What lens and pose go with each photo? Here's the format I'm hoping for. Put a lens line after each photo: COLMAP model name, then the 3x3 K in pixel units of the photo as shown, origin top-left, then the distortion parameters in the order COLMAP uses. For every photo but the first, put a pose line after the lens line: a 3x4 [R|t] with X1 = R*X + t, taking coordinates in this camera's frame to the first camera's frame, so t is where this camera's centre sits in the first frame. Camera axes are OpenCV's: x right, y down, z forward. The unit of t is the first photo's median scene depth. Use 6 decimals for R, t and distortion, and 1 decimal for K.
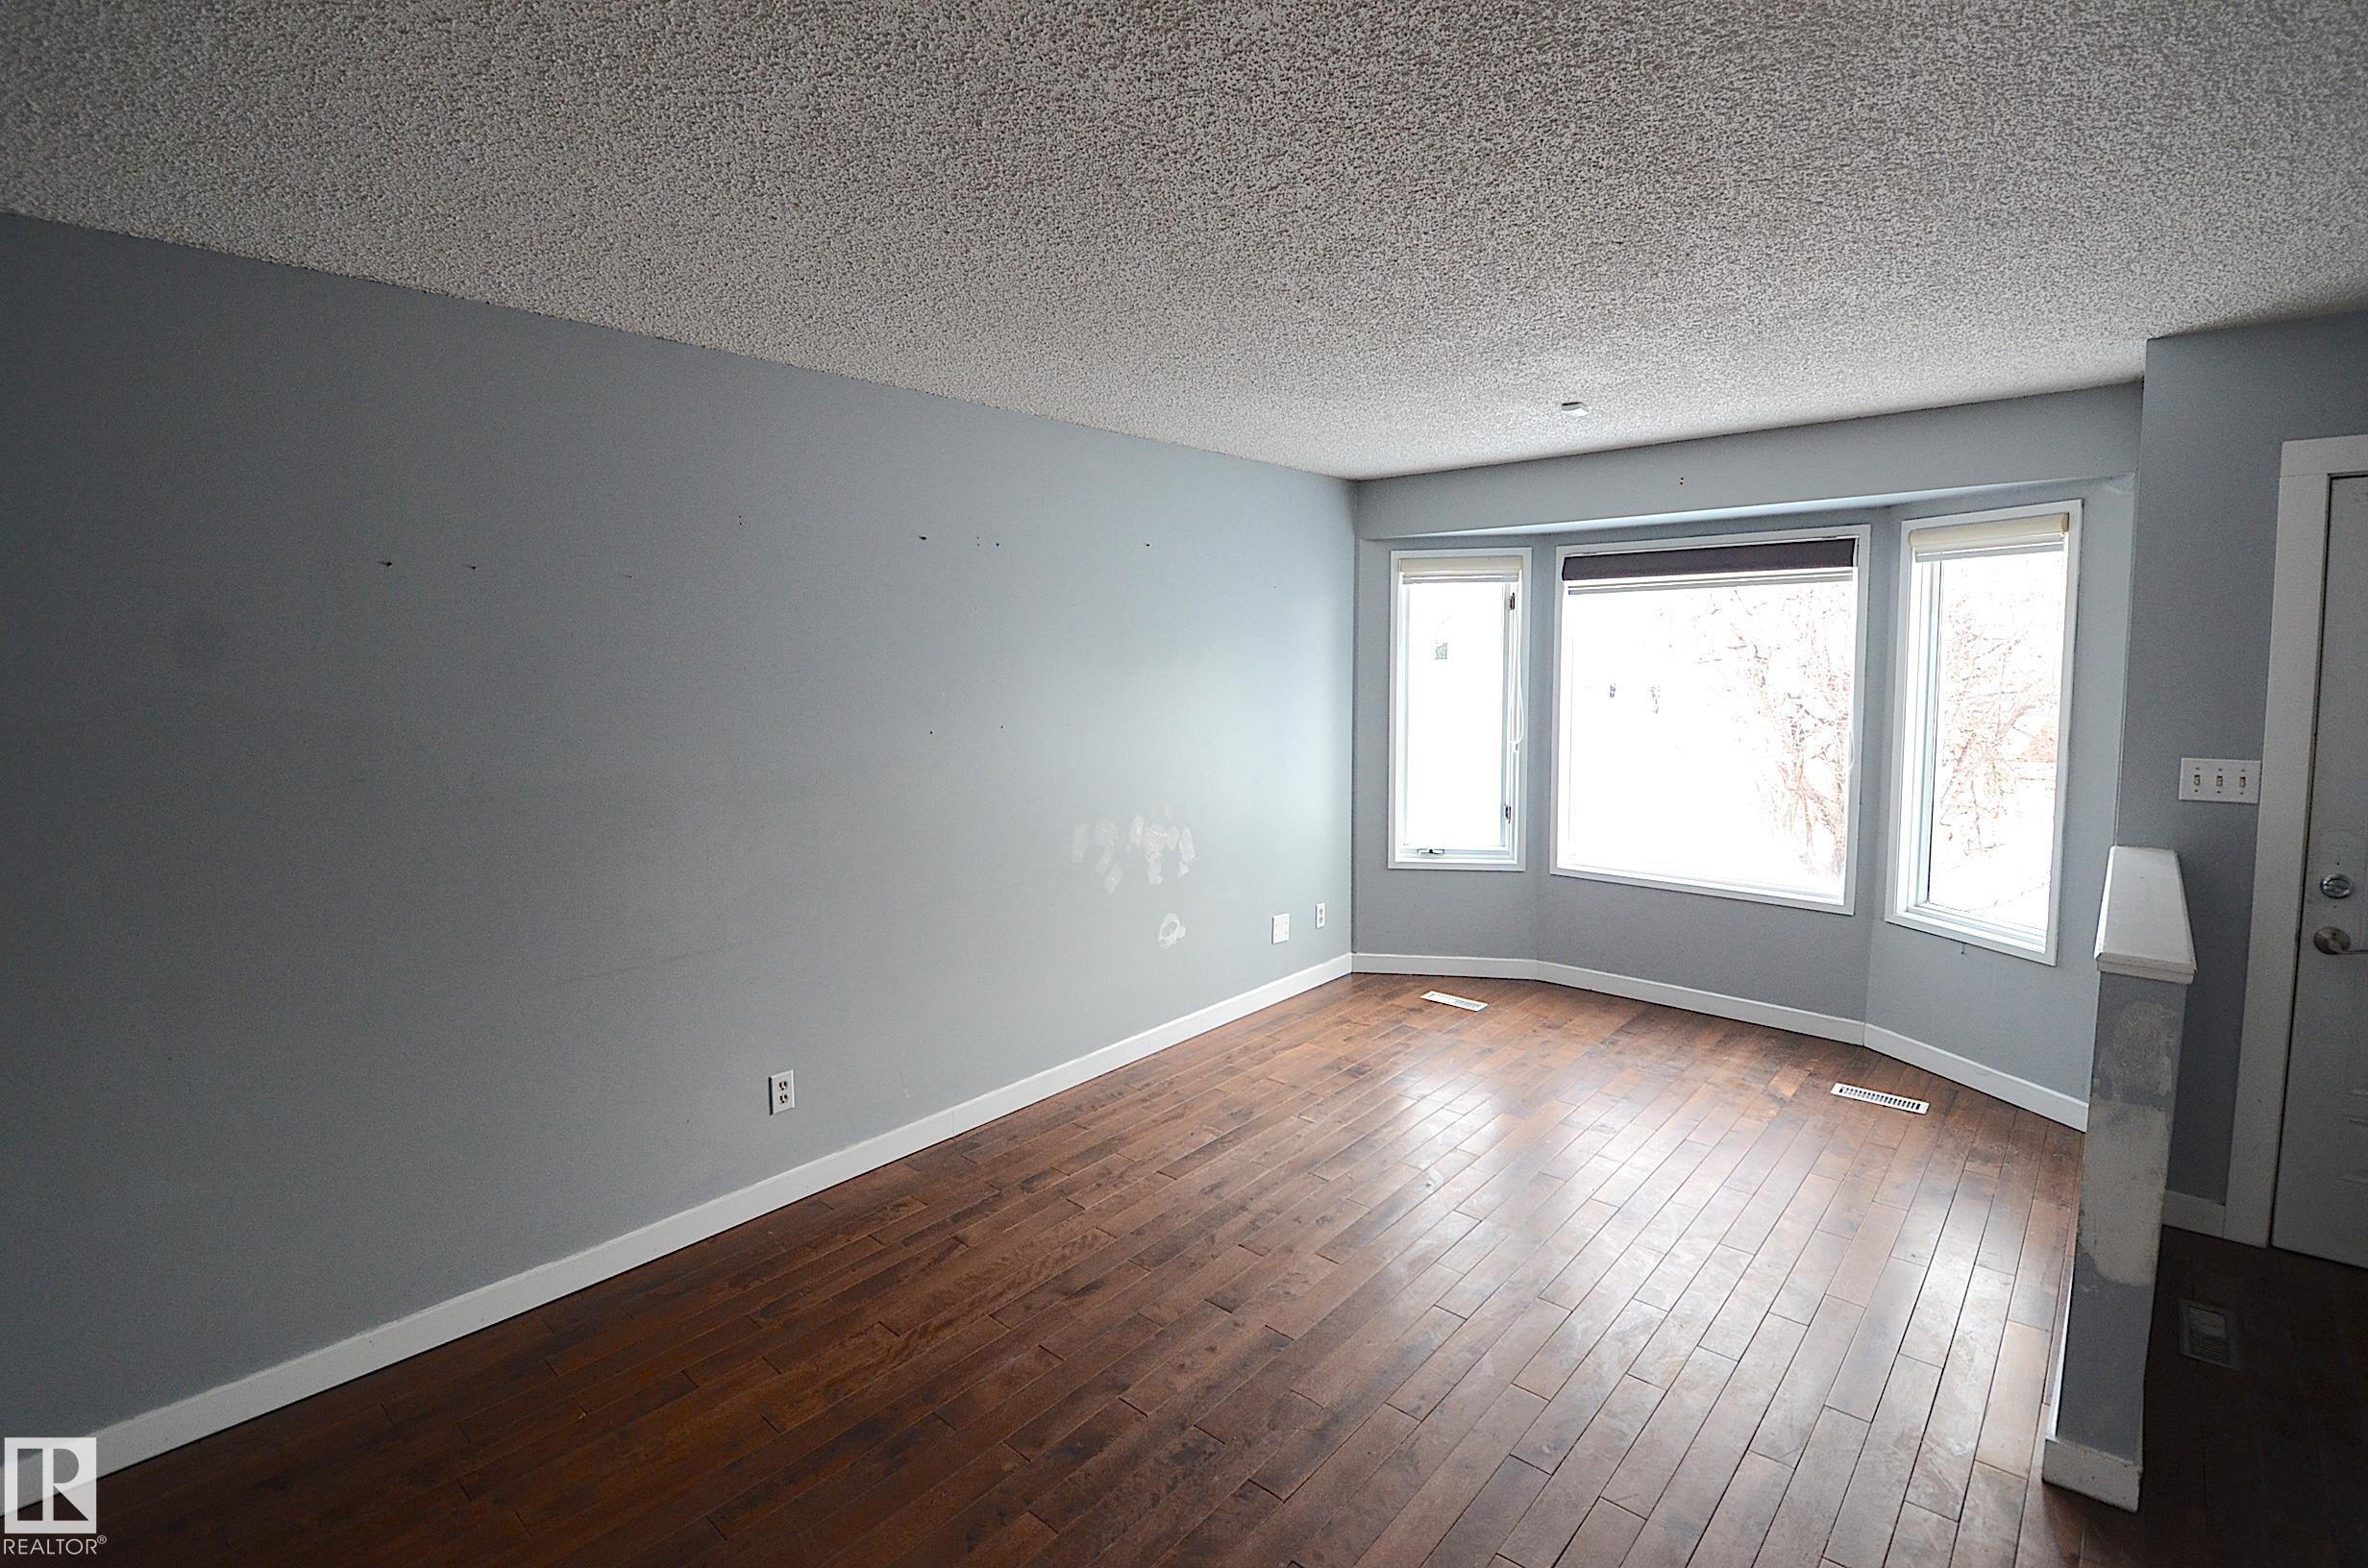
lens RADIAL K [[1064.0, 0, 1185.1], [0, 1064.0, 777.1], [0, 0, 1]] dist [0.003184, 0.000097]
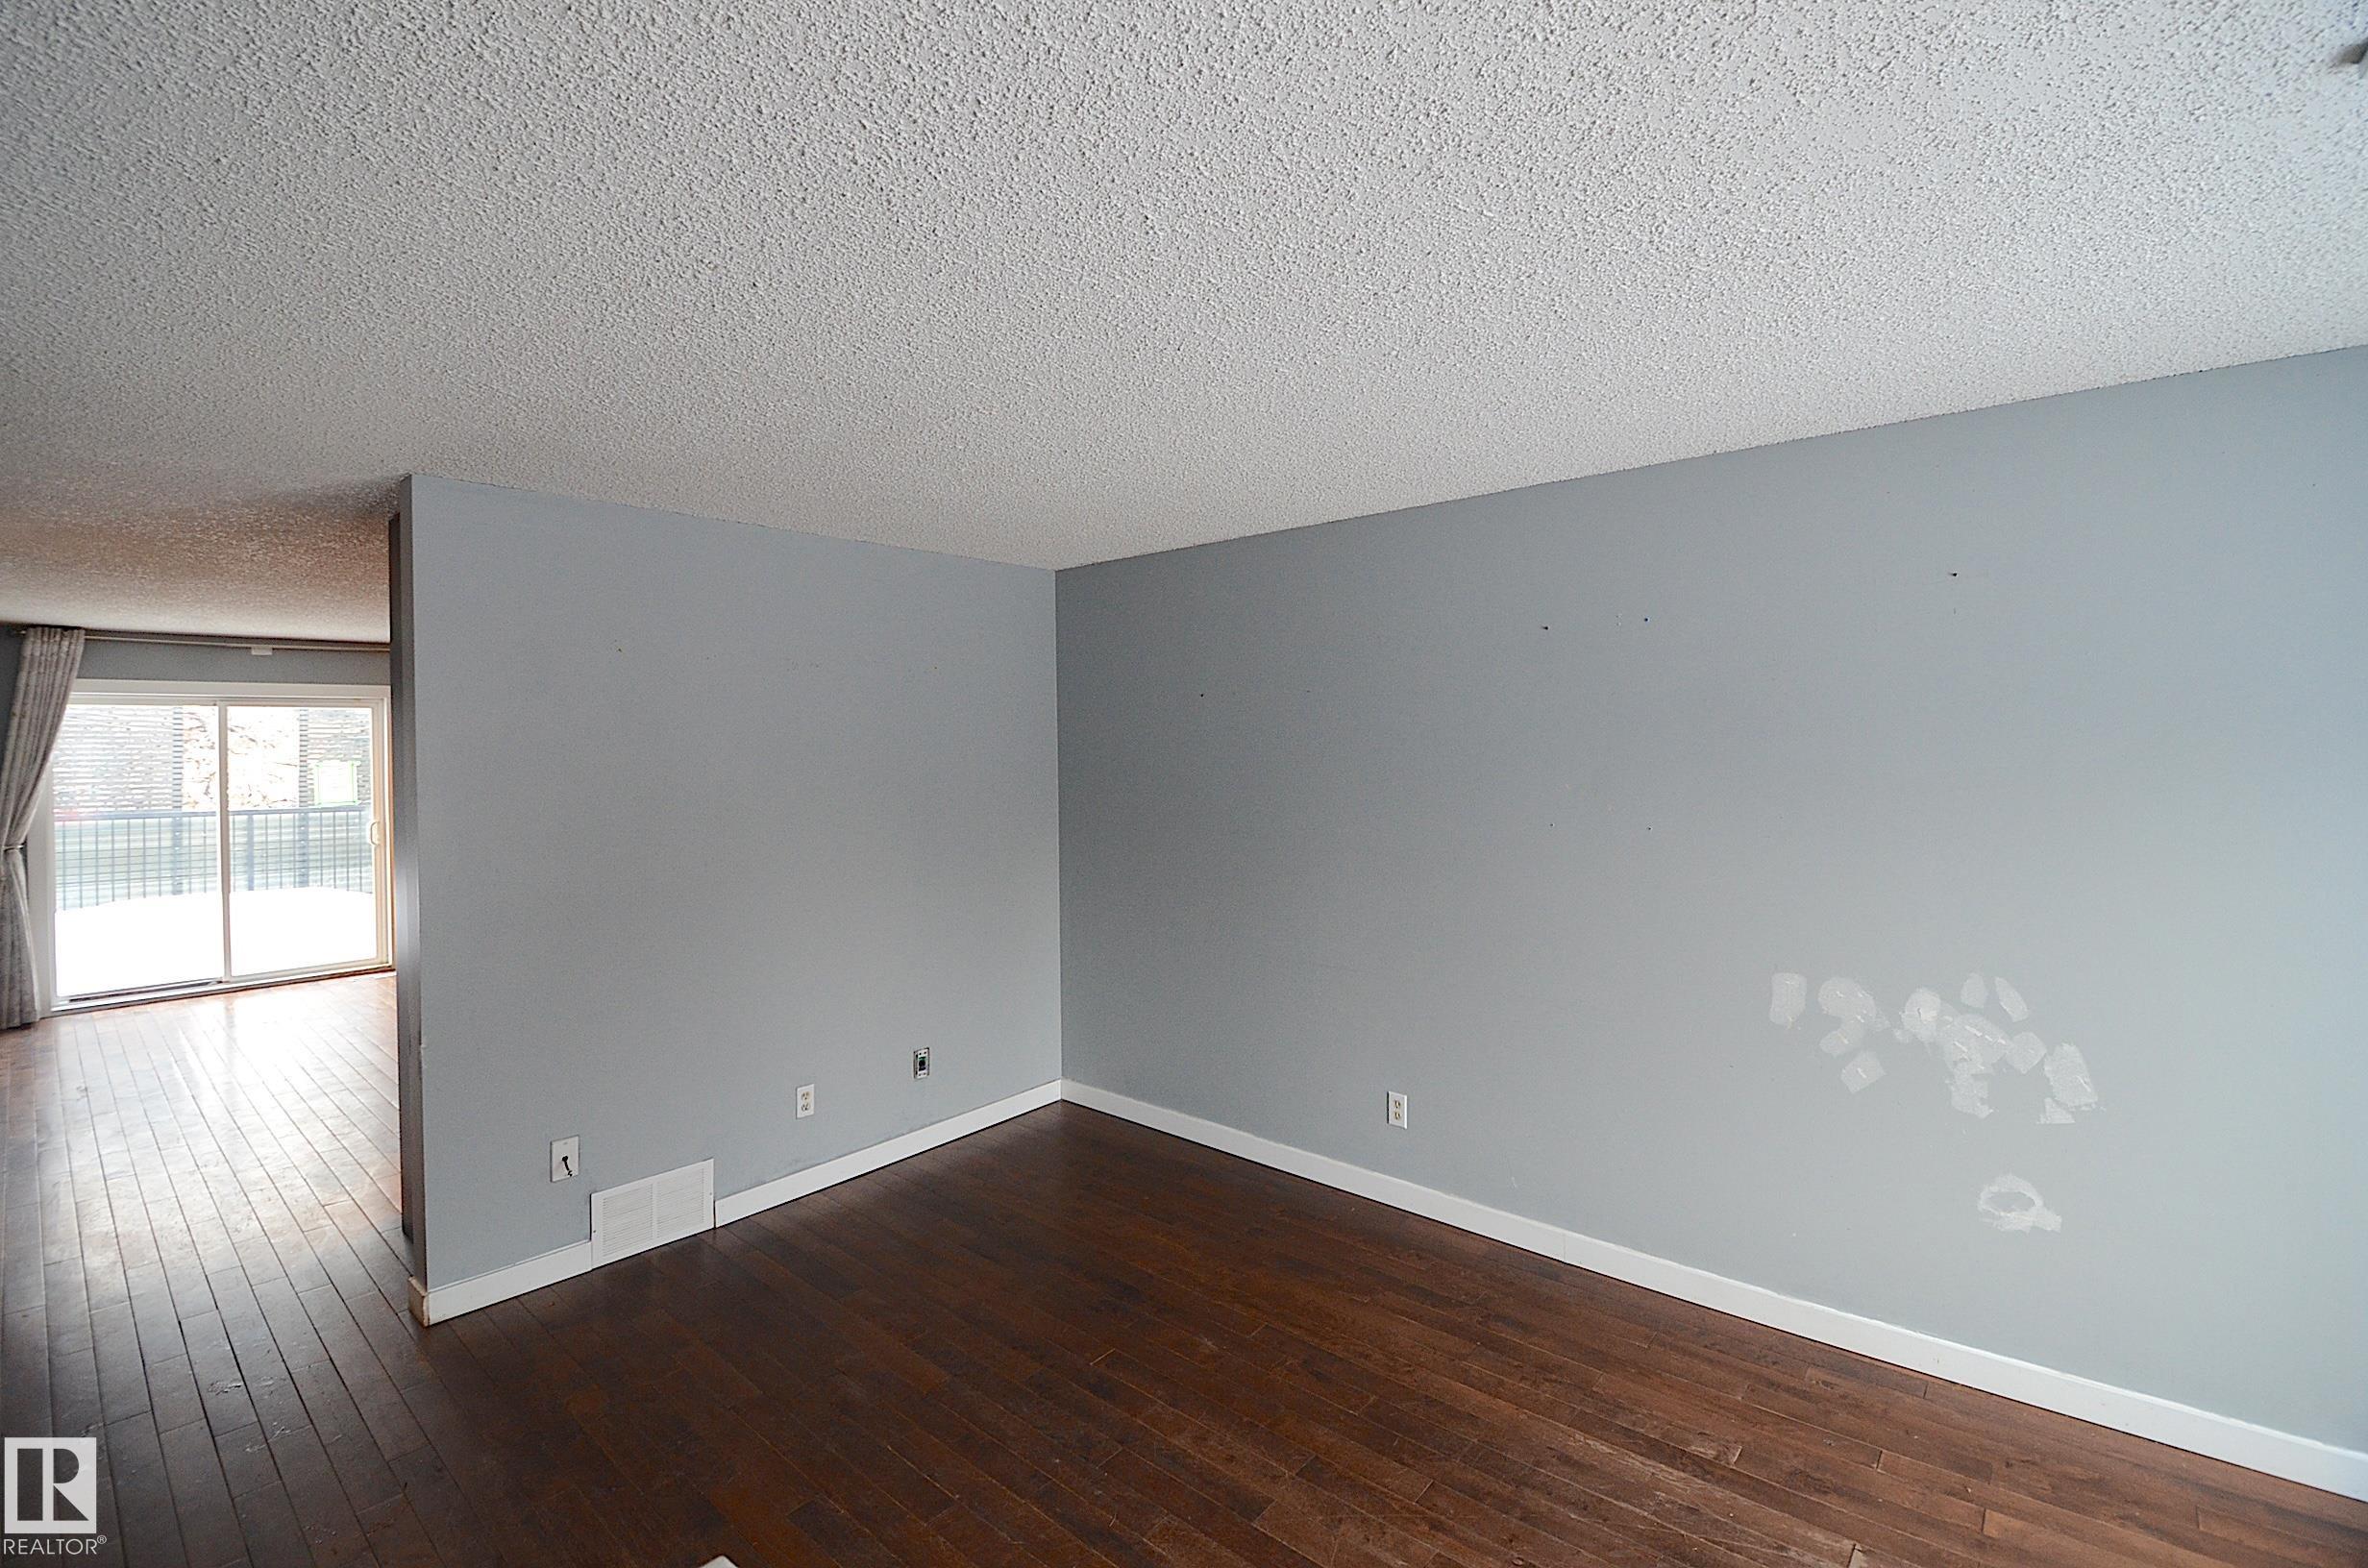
lens RADIAL K [[1029.7, 0, 1185.9], [0, 1029.7, 770.9], [0, 0, 1]] dist [-0.027909, -0.000771]
pose [[0.011778, 0.032268, -0.999410, 0.626427], [-0.107769, 0.993698, 0.030813, -0.076320], [0.994106, 0.107343, 0.015181, 0.588076]]
